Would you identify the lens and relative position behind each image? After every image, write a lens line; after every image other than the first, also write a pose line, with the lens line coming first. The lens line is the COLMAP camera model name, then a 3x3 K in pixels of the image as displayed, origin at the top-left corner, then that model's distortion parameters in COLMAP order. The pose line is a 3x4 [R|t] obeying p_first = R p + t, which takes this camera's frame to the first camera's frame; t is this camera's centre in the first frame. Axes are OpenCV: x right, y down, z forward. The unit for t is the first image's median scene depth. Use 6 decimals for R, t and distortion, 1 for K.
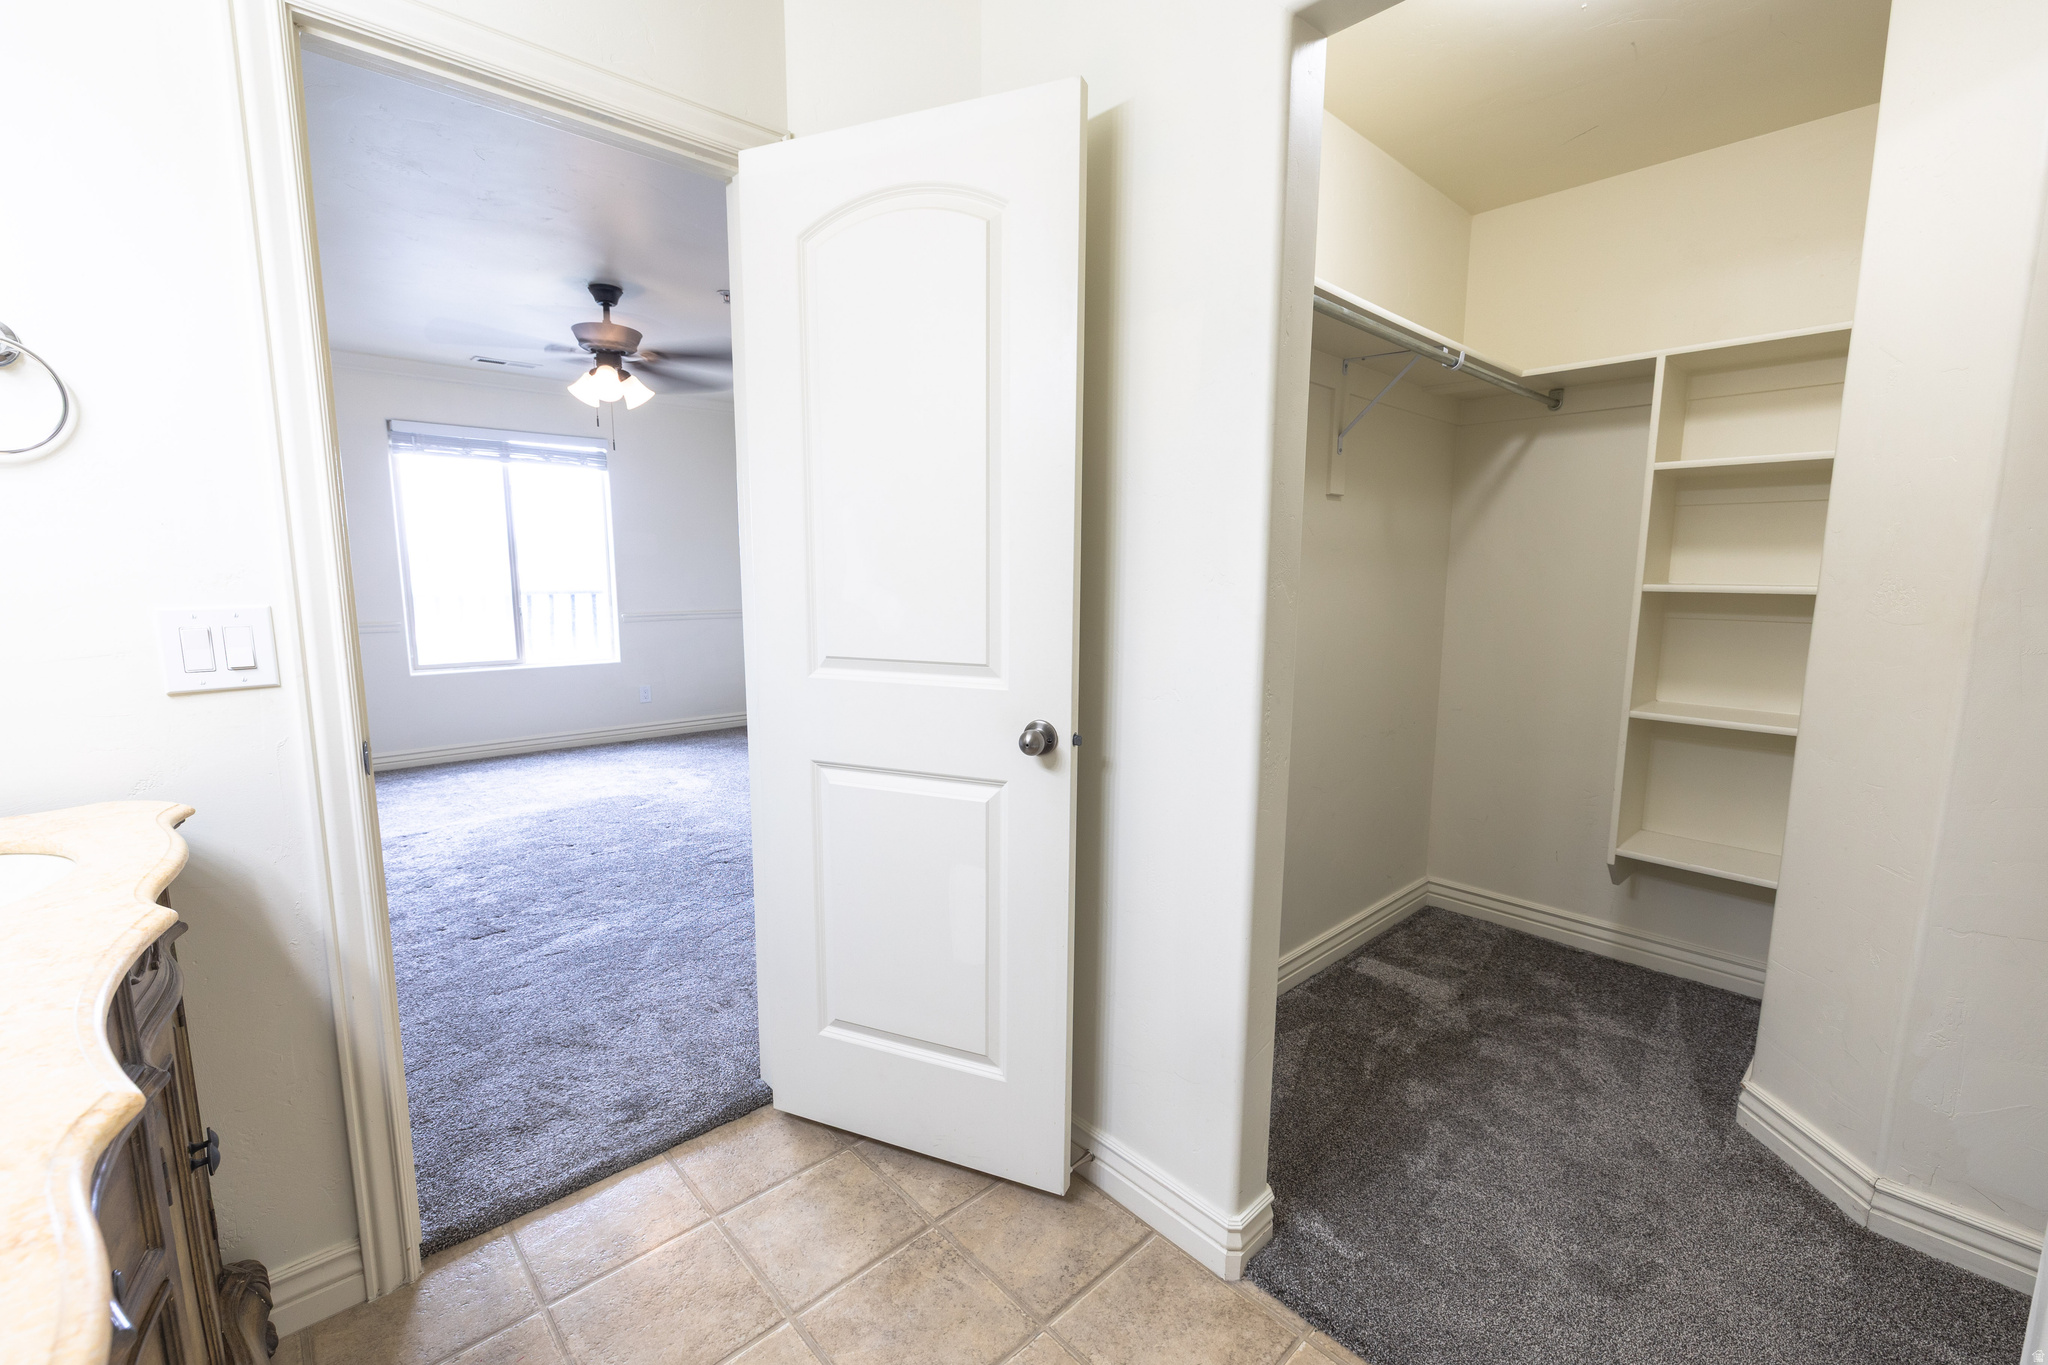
lens RADIAL K [[859.8, 0, 1011.5], [0, 859.8, 688.9], [0, 0, 1]] dist [-0.000121, 0.000302]
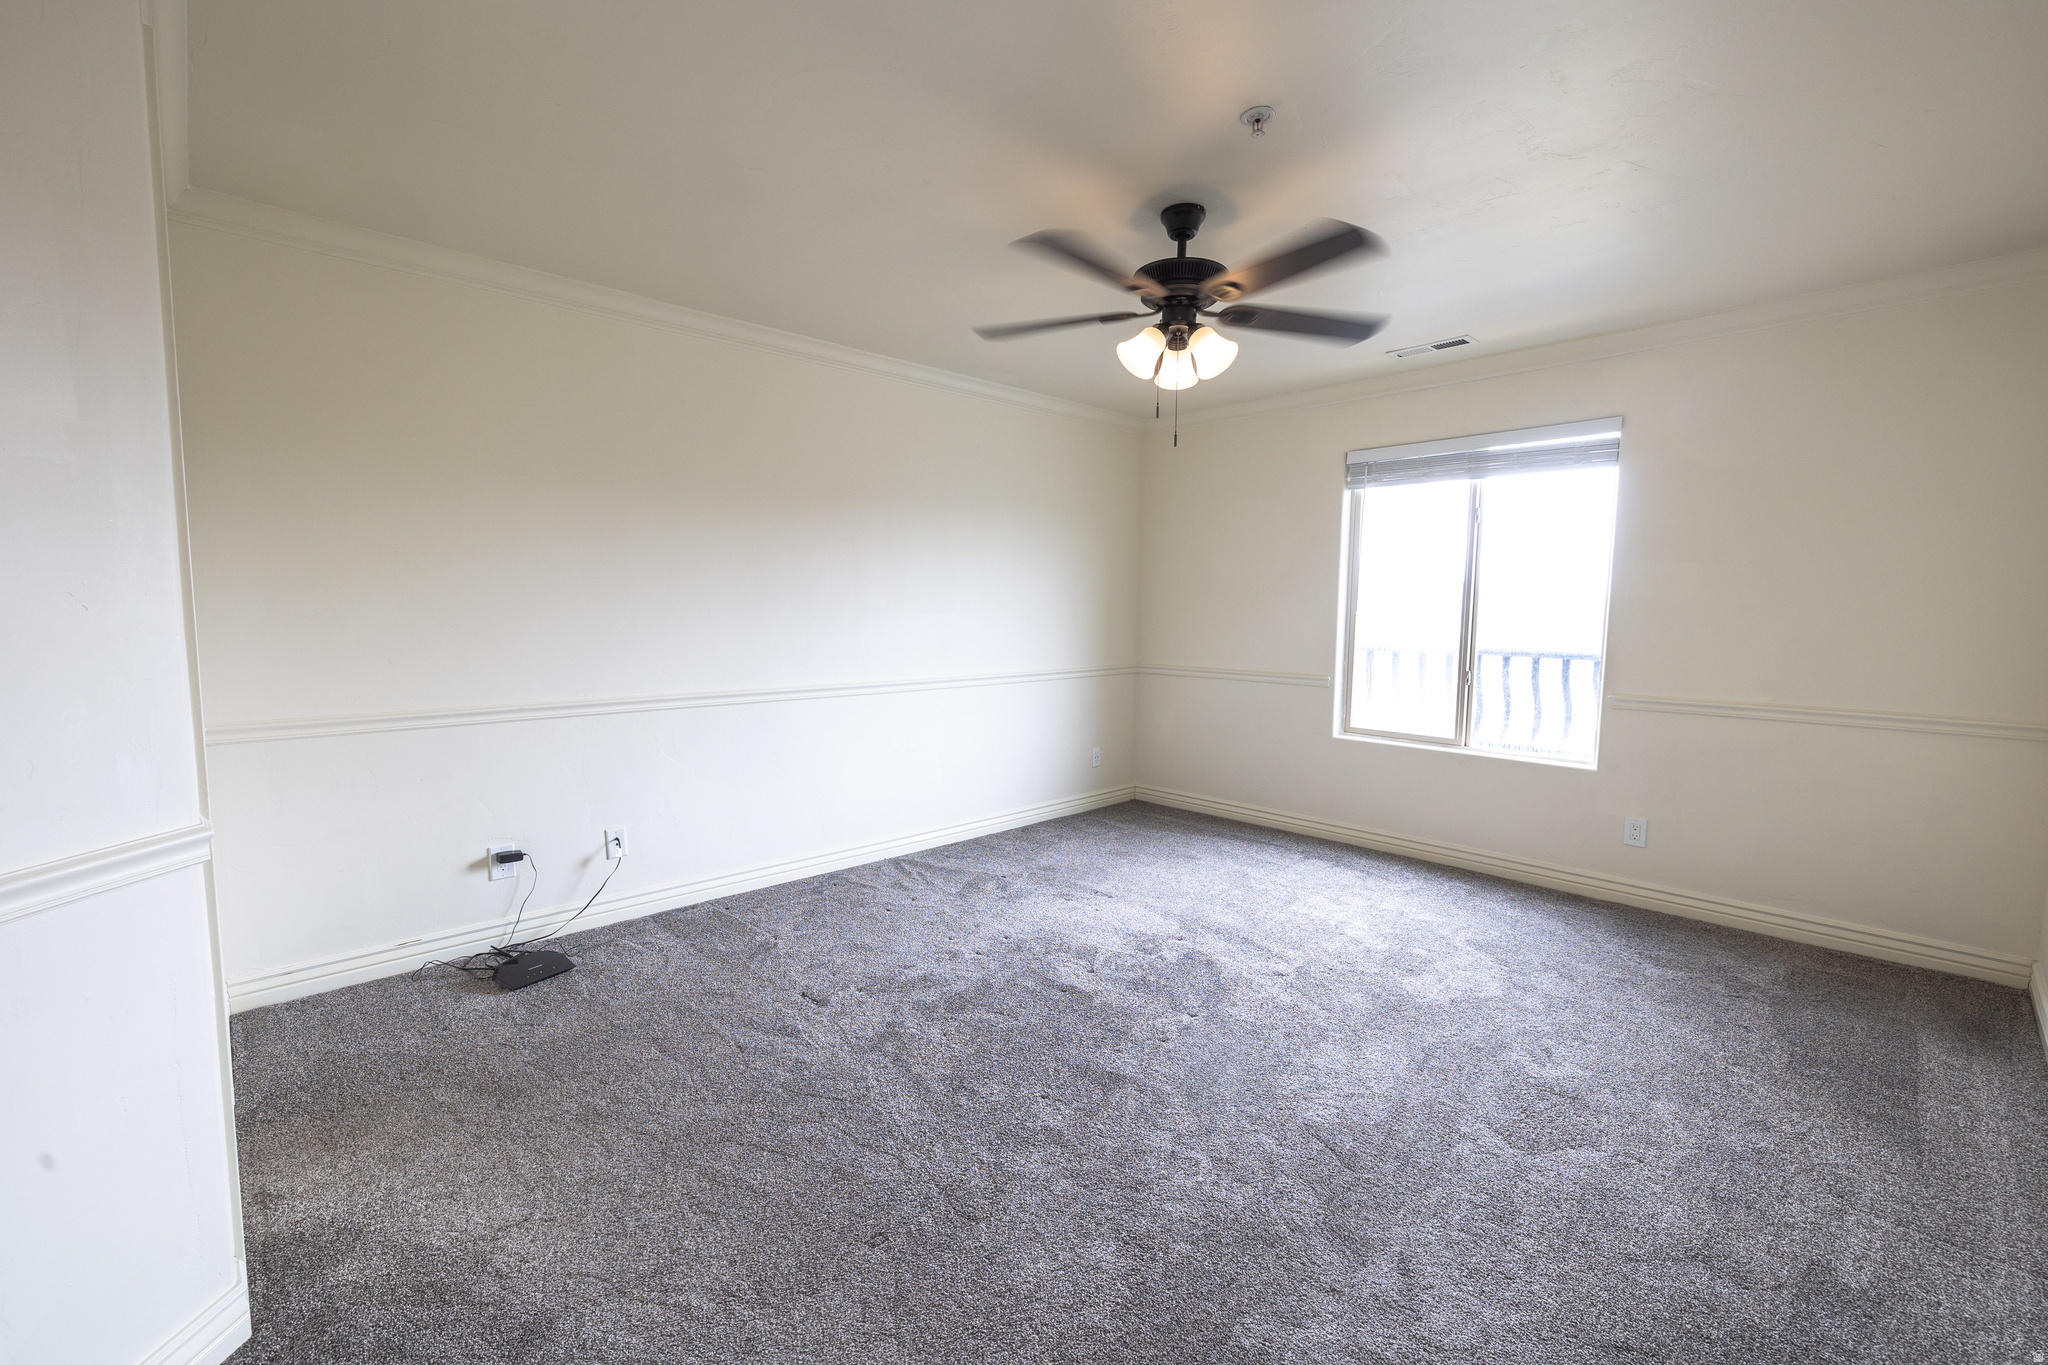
lens RADIAL K [[859.8, 0, 1034.6], [0, 859.8, 673.0], [0, 0, 1]] dist [-0.000121, 0.000302]
pose [[0.016405, 0.067408, -0.997591, 0.166624], [-0.143343, 0.987577, 0.064374, -0.088175], [0.989537, 0.141942, 0.025864, 0.616429]]
